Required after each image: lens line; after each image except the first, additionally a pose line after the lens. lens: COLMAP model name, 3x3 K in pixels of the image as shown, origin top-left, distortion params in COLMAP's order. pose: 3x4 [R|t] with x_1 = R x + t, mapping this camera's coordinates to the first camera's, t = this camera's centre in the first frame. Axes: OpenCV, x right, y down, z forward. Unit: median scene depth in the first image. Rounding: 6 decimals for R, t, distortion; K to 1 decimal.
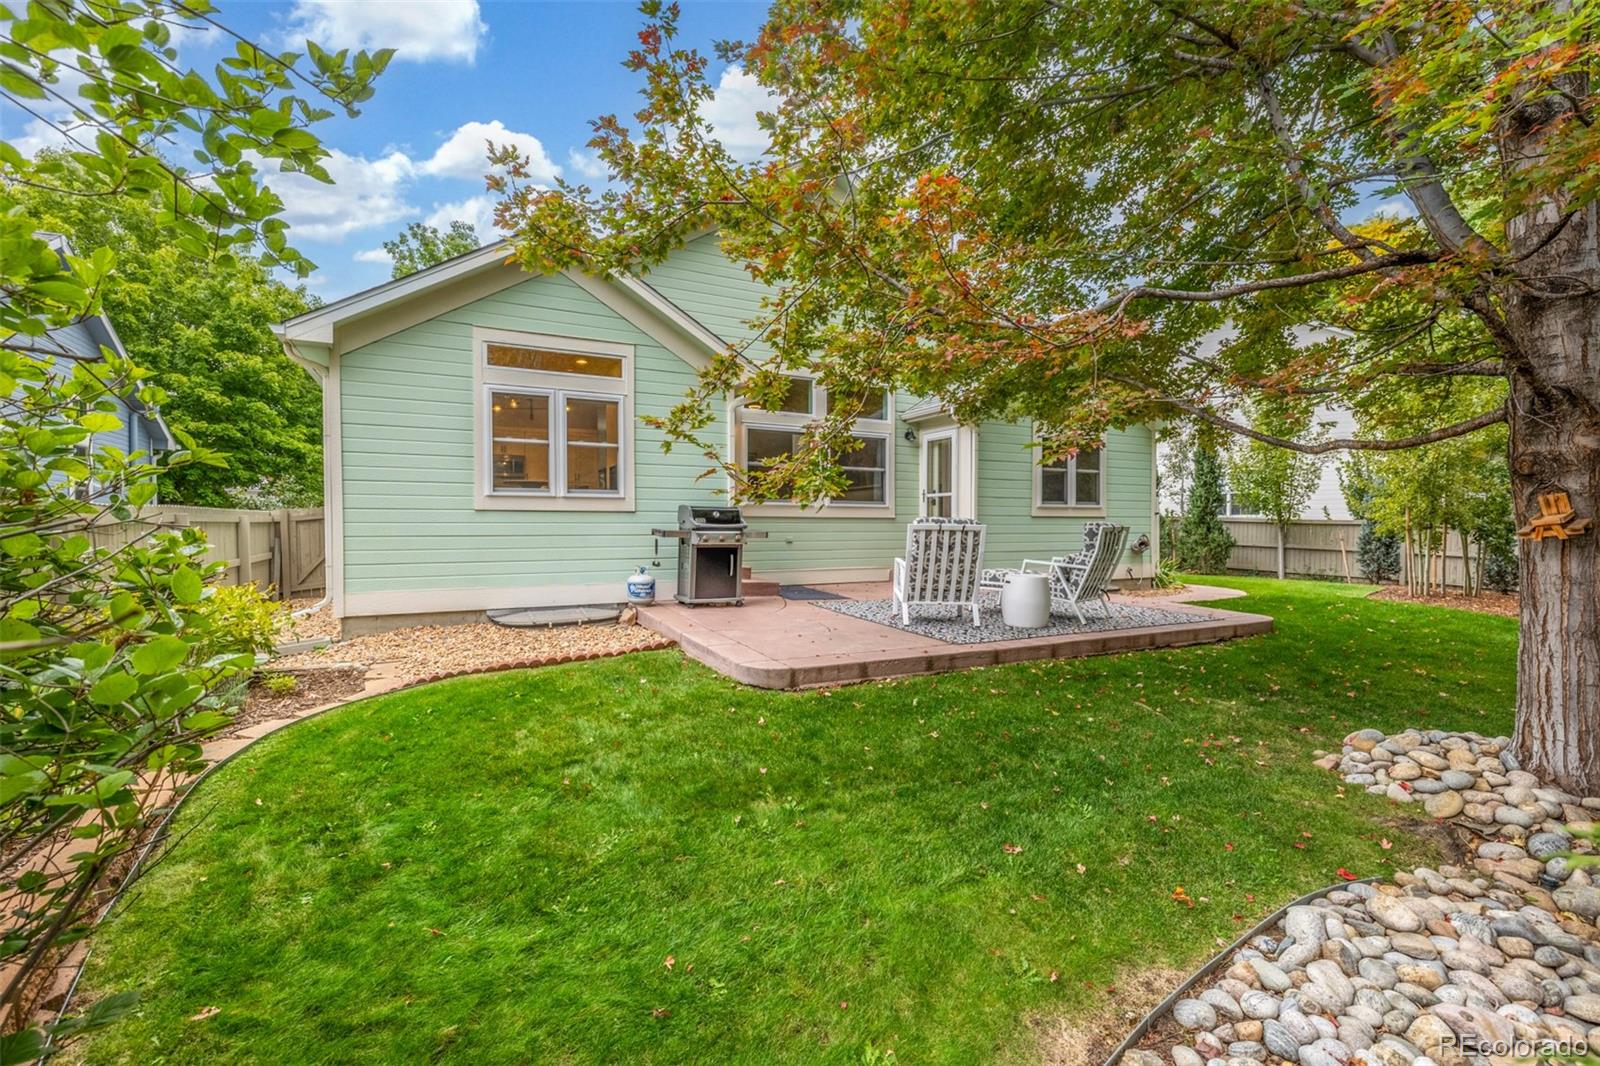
lens RADIAL K [[675.7, 0, 800.0], [0, 675.7, 533.0], [0, 0, 1]] dist [0.000364, 0.000084]
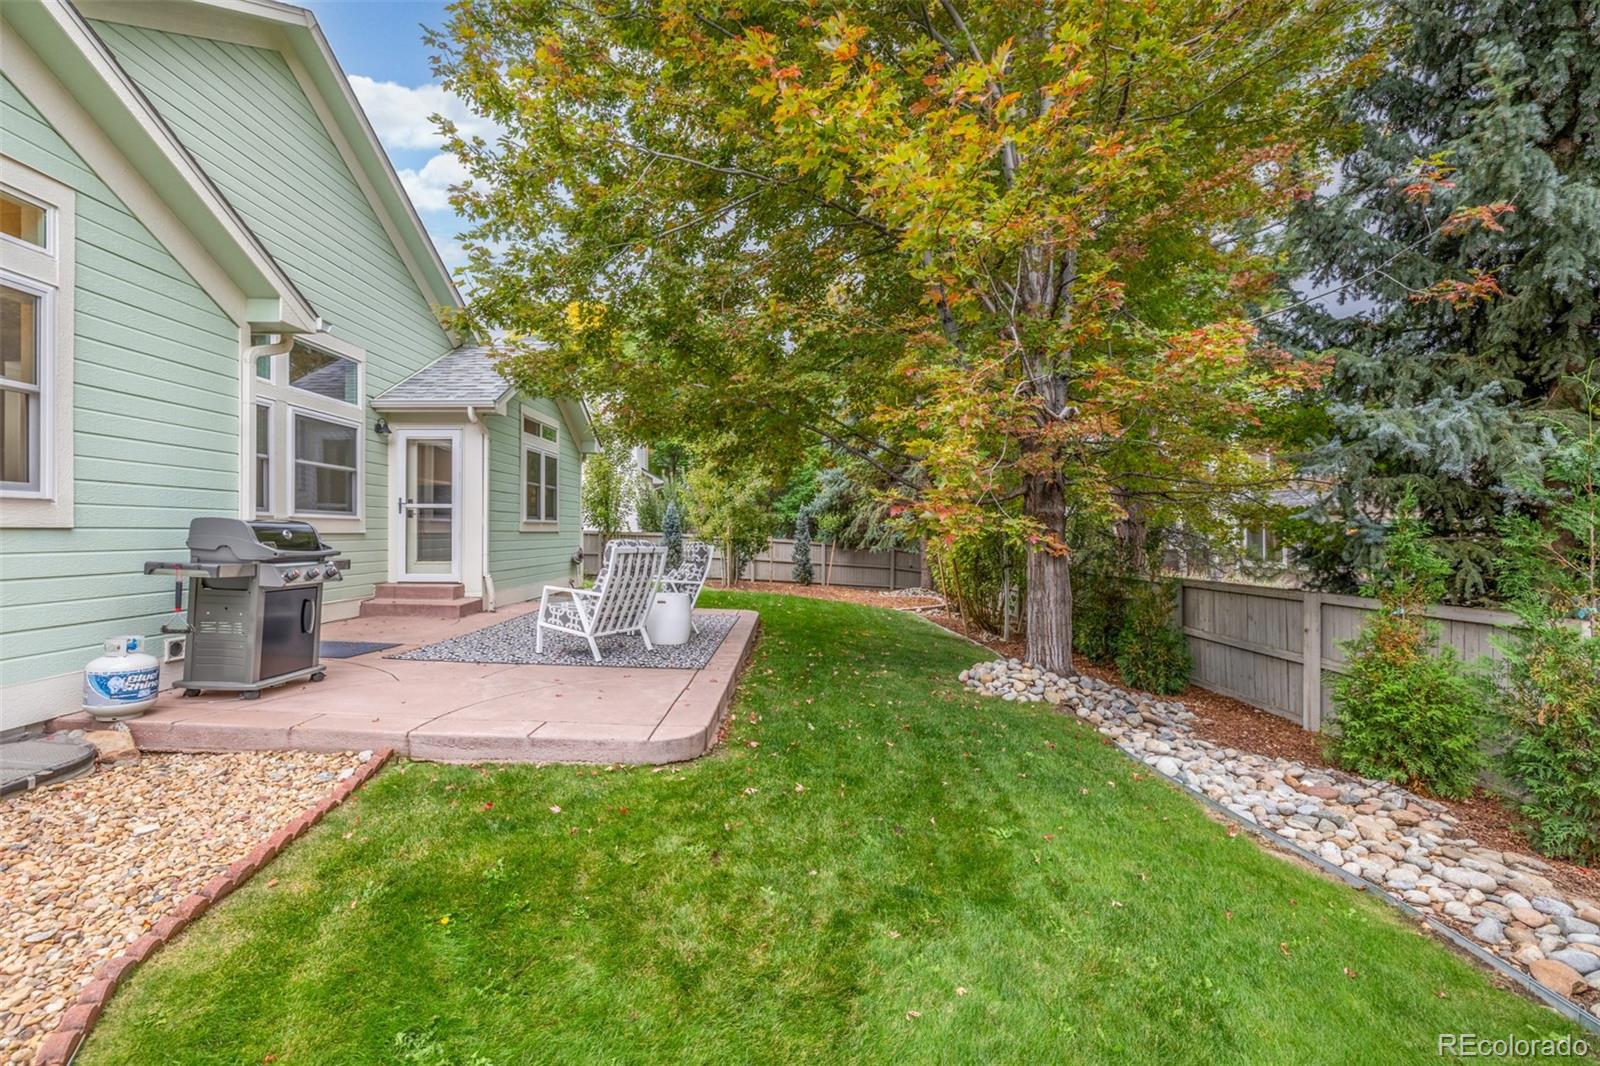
lens RADIAL K [[675.7, 0, 800.0], [0, 675.7, 533.0], [0, 0, 1]] dist [0.000364, 0.000084]
pose [[0.477516, -0.000321, 0.878623, -0.427434], [0.010037, 0.999937, -0.005090, -0.021418], [-0.878565, 0.011249, 0.477489, 0.305945]]
